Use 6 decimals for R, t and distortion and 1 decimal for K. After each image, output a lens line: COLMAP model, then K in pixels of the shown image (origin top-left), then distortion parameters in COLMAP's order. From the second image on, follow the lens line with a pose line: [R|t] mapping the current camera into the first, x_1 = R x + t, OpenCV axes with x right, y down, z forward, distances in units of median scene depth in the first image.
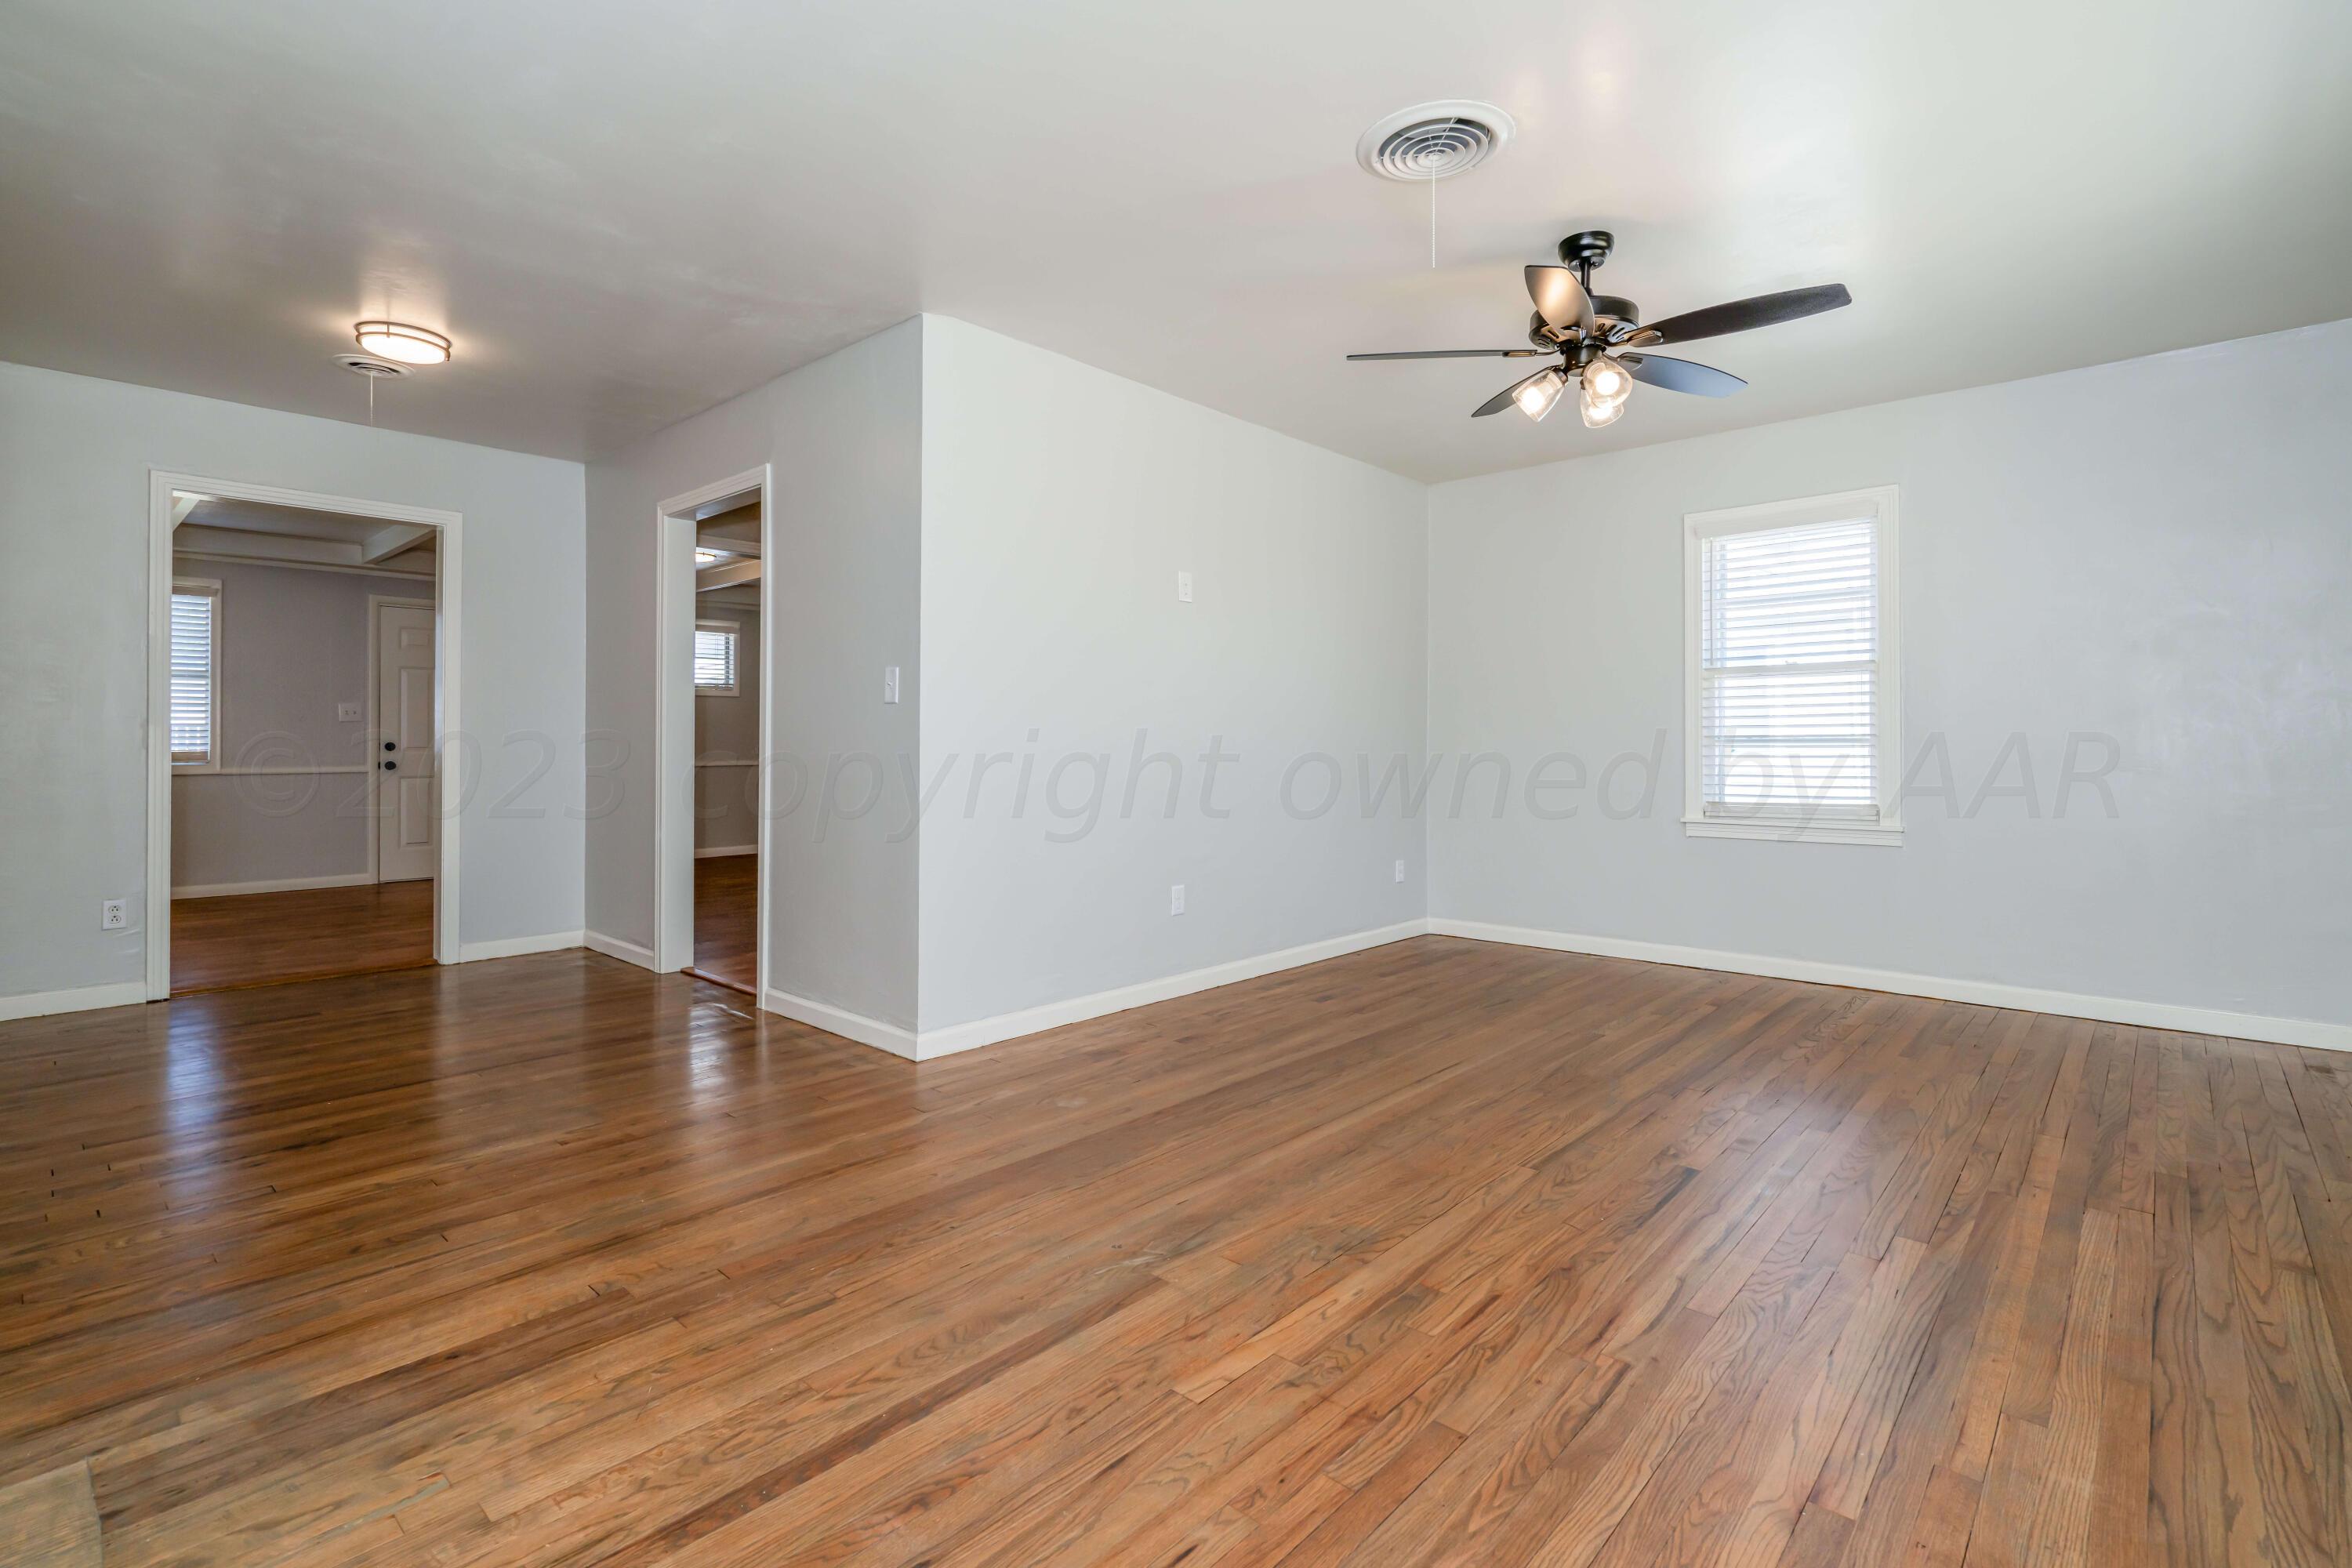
lens RADIAL K [[1079.7, 0, 1203.1], [0, 1079.7, 741.9], [0, 0, 1]] dist [-0.000668, -0.000652]
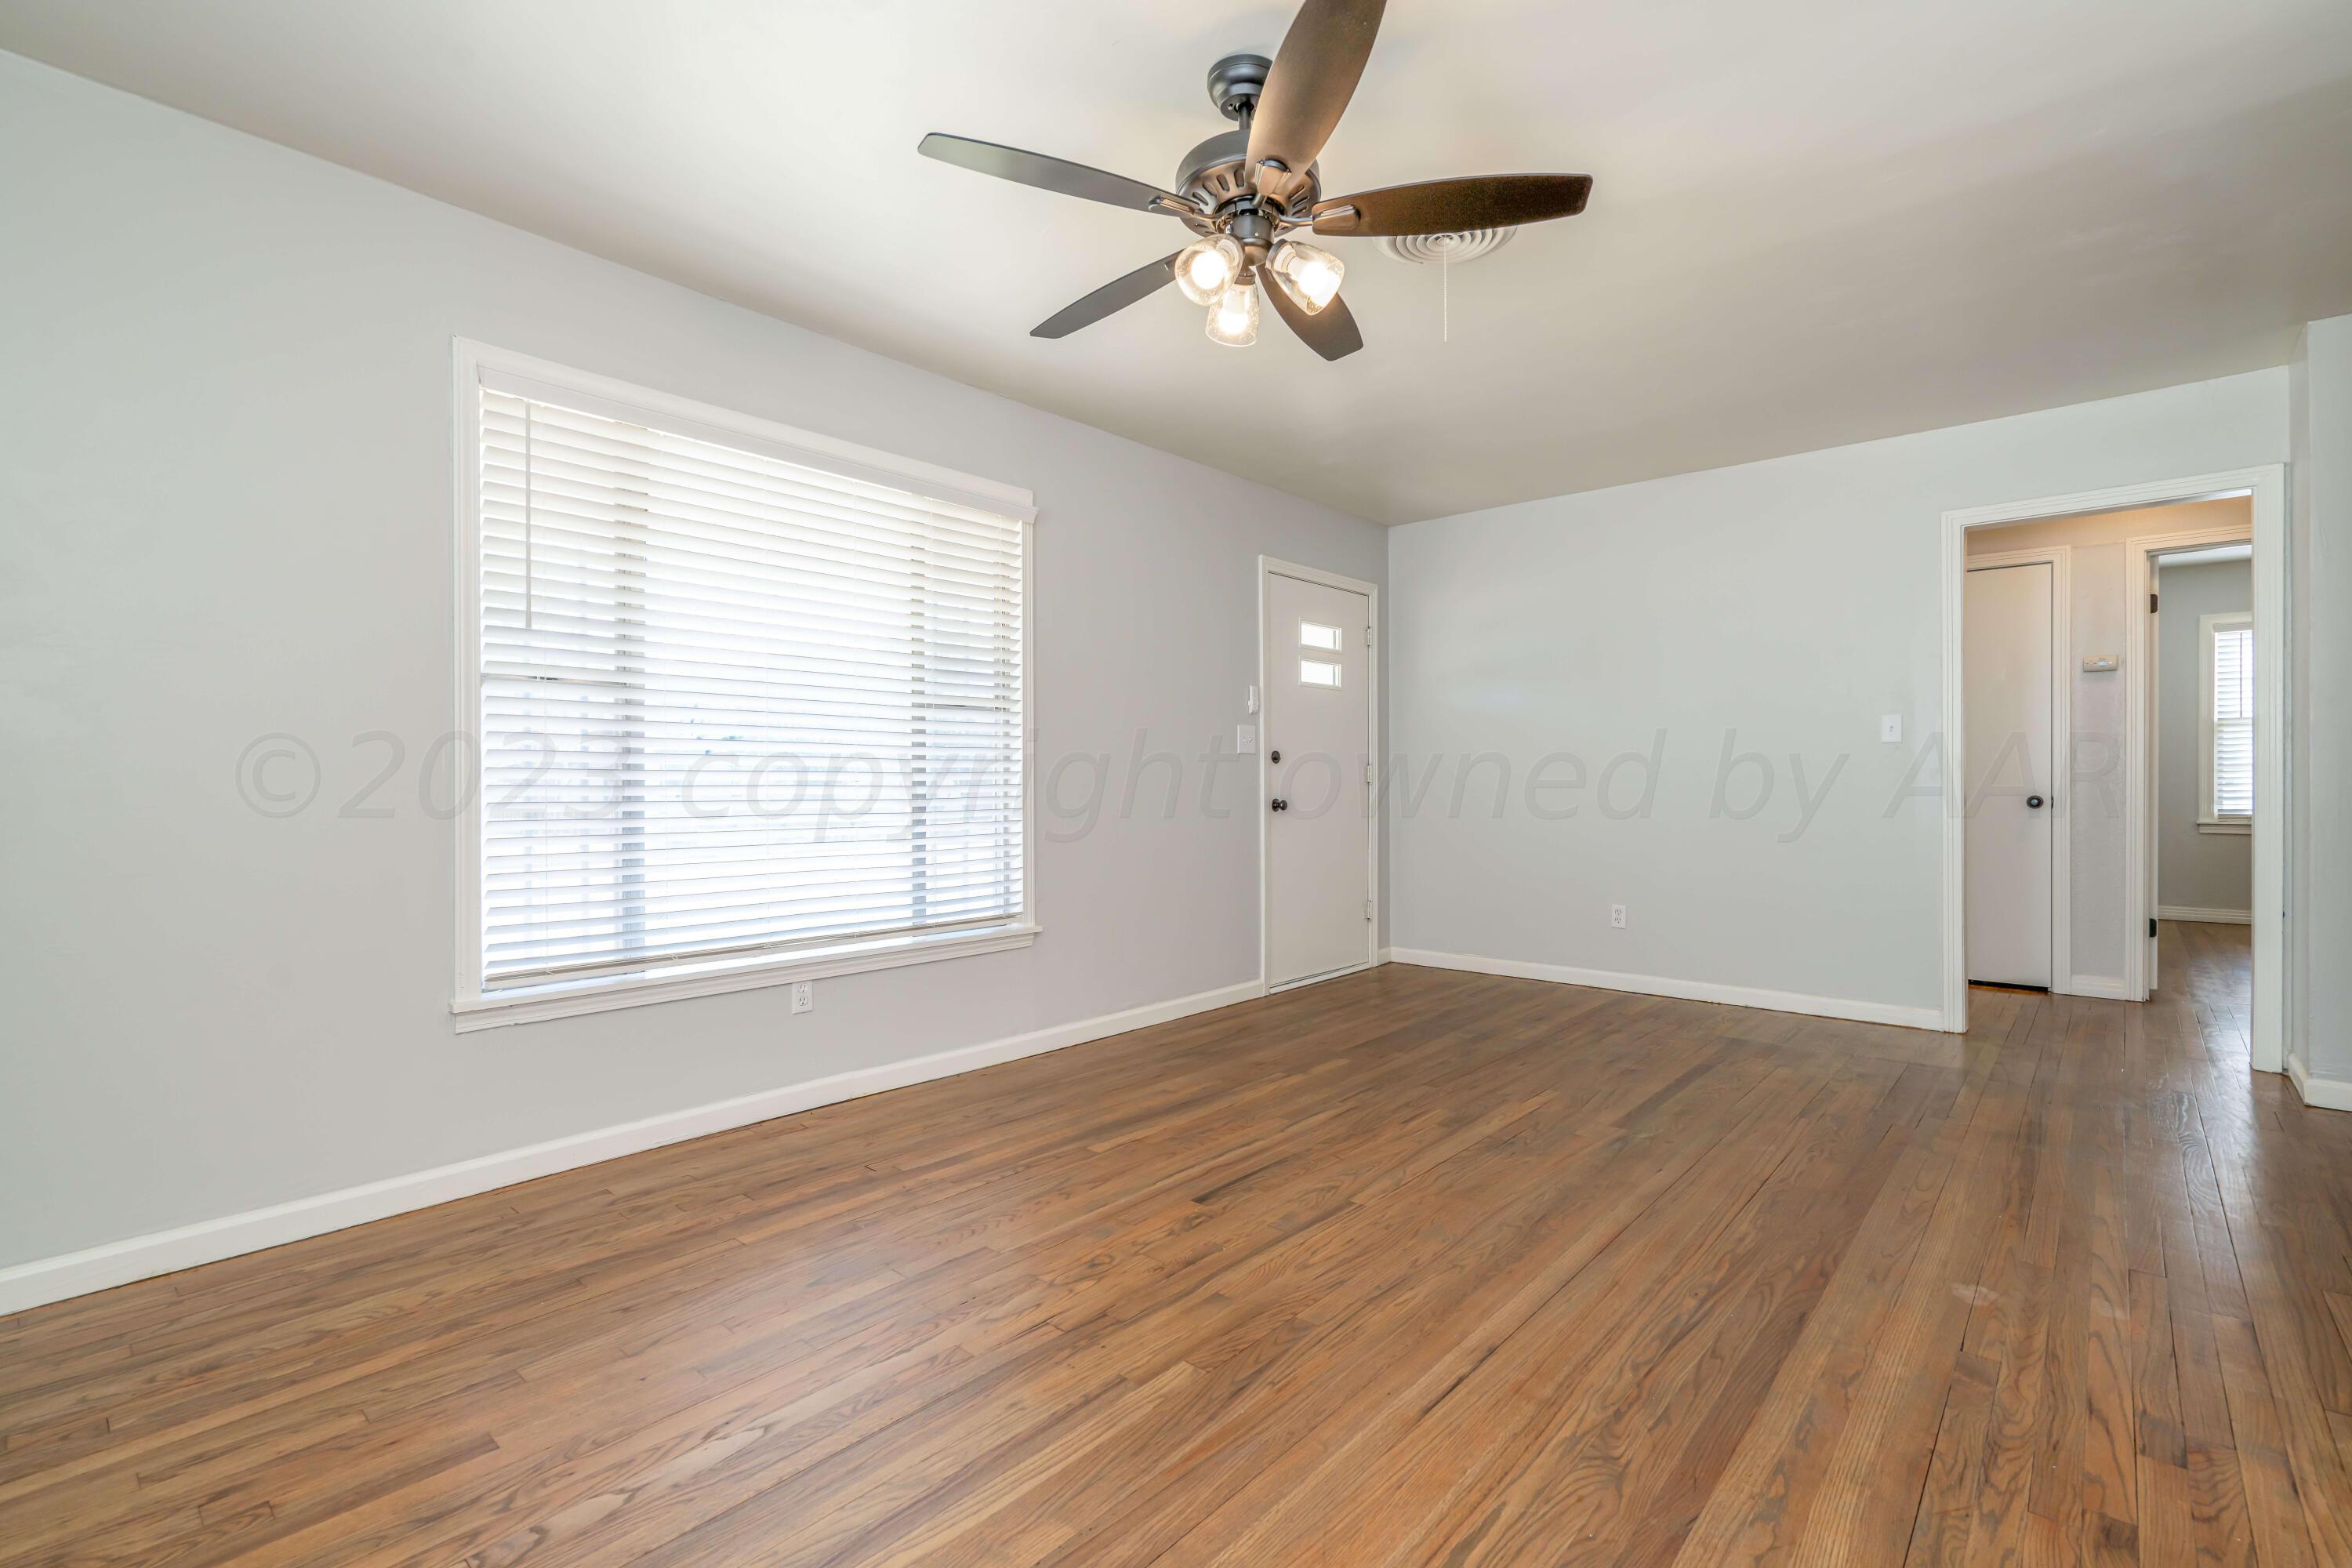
lens RADIAL K [[1102.2, 0, 1171.3], [0, 1102.2, 778.2], [0, 0, 1]] dist [0.000494, -0.000274]
pose [[-0.999989, 0.003051, -0.003531, 0.554028], [0.003067, 0.999984, -0.004730, 0.000069], [0.003516, -0.004741, -0.999983, 2.360260]]
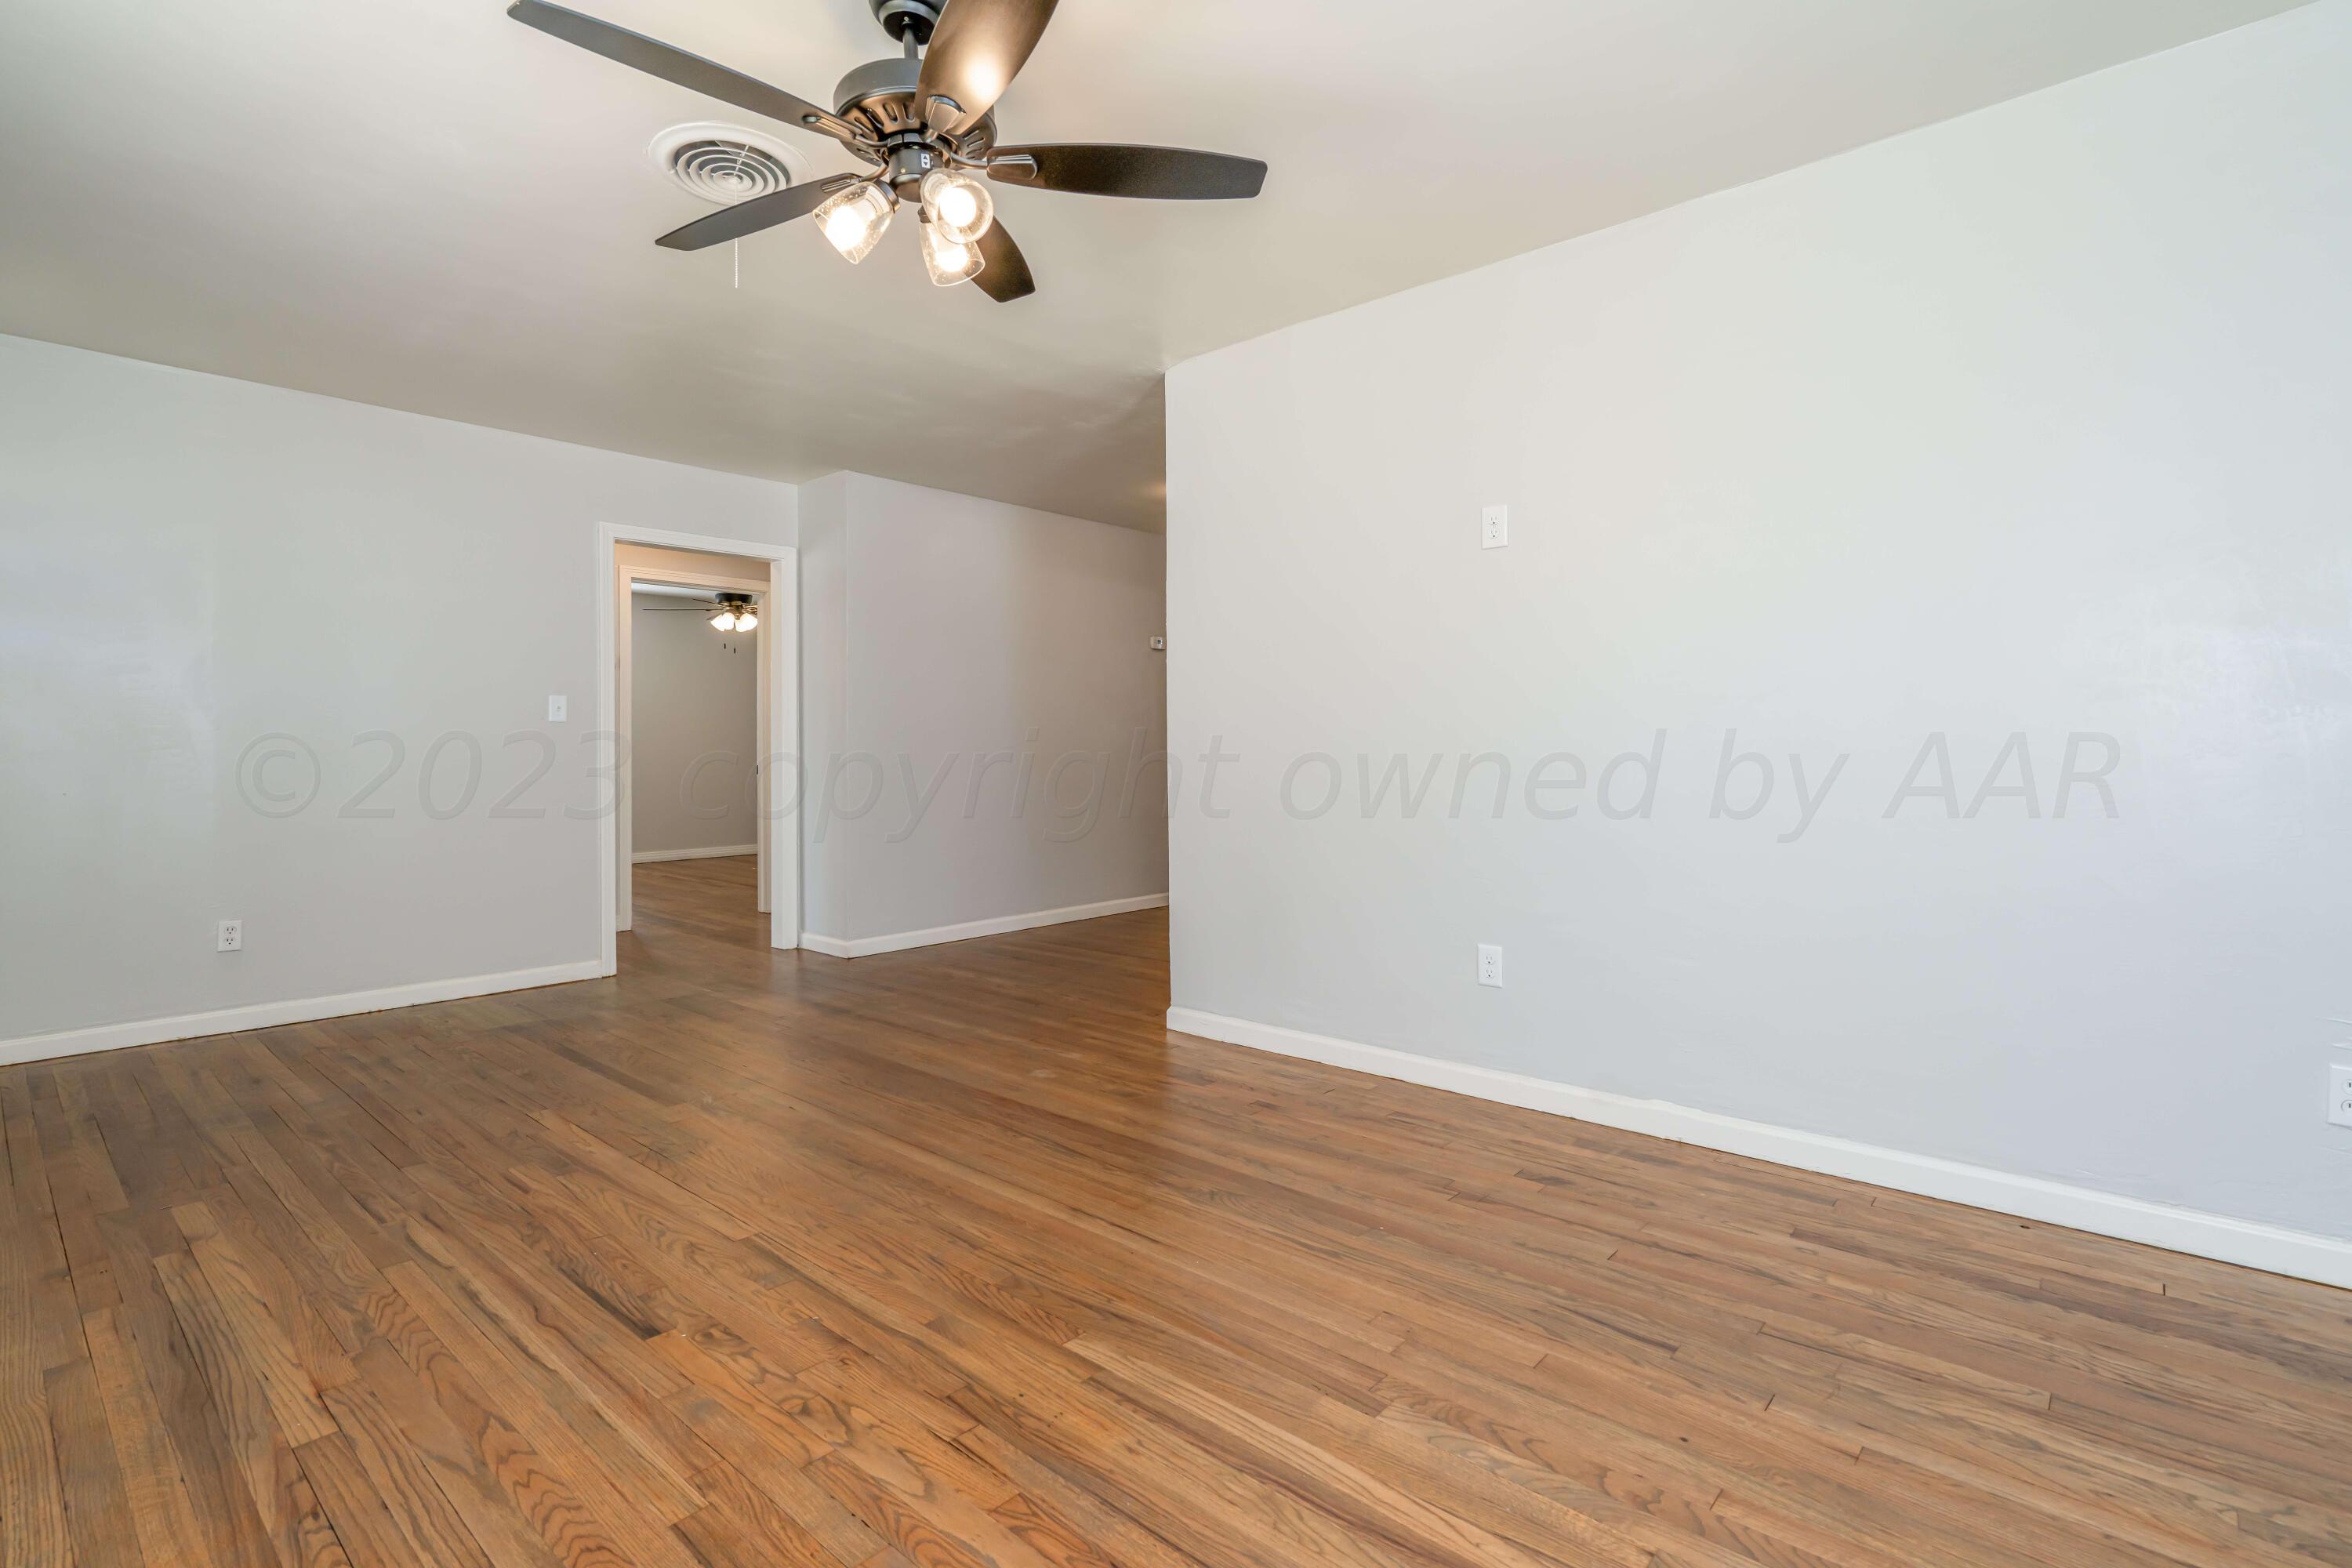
lens RADIAL K [[1079.7, 0, 1203.1], [0, 1079.7, 741.9], [0, 0, 1]] dist [-0.000668, -0.000652]
pose [[0.019927, -0.008018, -0.999769, 1.391758], [0.008911, 0.999930, -0.007841, -0.003204], [0.999762, -0.008753, 0.019997, 1.576460]]
